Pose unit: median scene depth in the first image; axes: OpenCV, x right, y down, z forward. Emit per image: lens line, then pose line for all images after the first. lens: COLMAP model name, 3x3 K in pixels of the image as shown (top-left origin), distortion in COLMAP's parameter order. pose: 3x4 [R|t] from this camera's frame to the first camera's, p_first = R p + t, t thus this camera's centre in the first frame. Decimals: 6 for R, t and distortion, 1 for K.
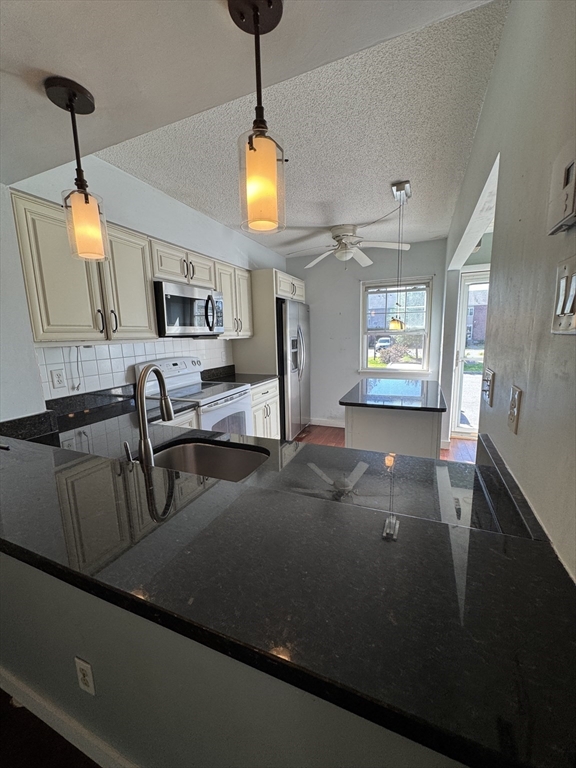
lens RADIAL K [[304.1, 0, 291.2], [0, 304.1, 384.0], [0, 0, 1]] dist [0.000382, 0.000075]
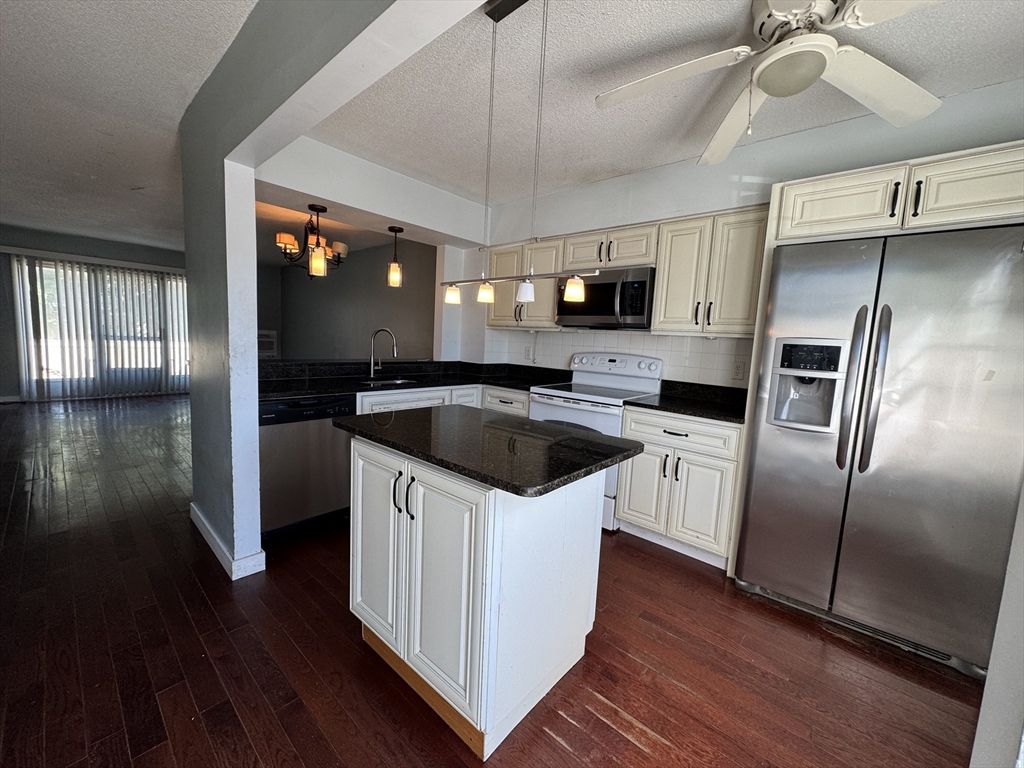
lens RADIAL K [[405.4, 0, 512.5], [0, 405.4, 383.1], [0, 0, 1]] dist [0.000382, 0.000075]
pose [[-0.321894, 0.112497, -0.940068, 0.654113], [-0.200296, 0.962350, 0.183748, -0.127931], [0.925346, 0.247439, -0.287242, 0.872920]]
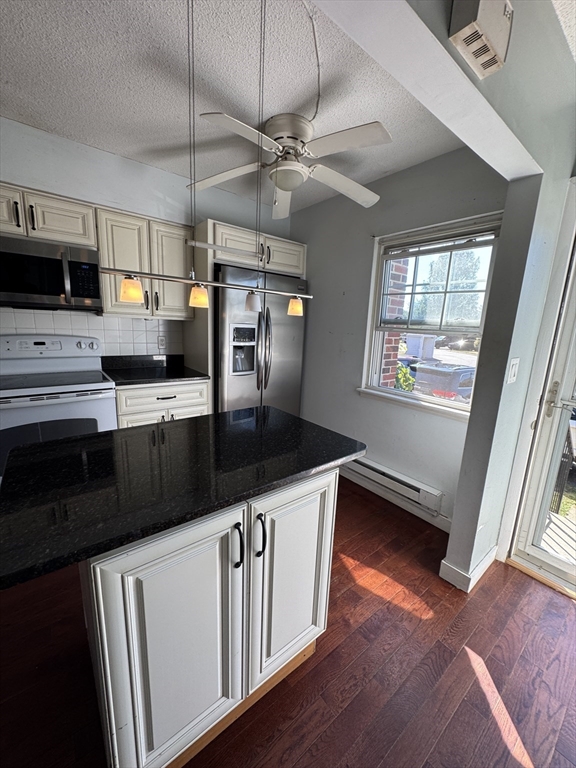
lens RADIAL K [[304.1, 0, 289.7], [0, 304.1, 382.8], [0, 0, 1]] dist [0.000382, 0.000075]
pose [[0.871914, 0.157628, -0.463595, 0.463881], [-0.148116, 0.987319, 0.057128, -0.084530], [0.466721, 0.018855, 0.884204, 0.484658]]
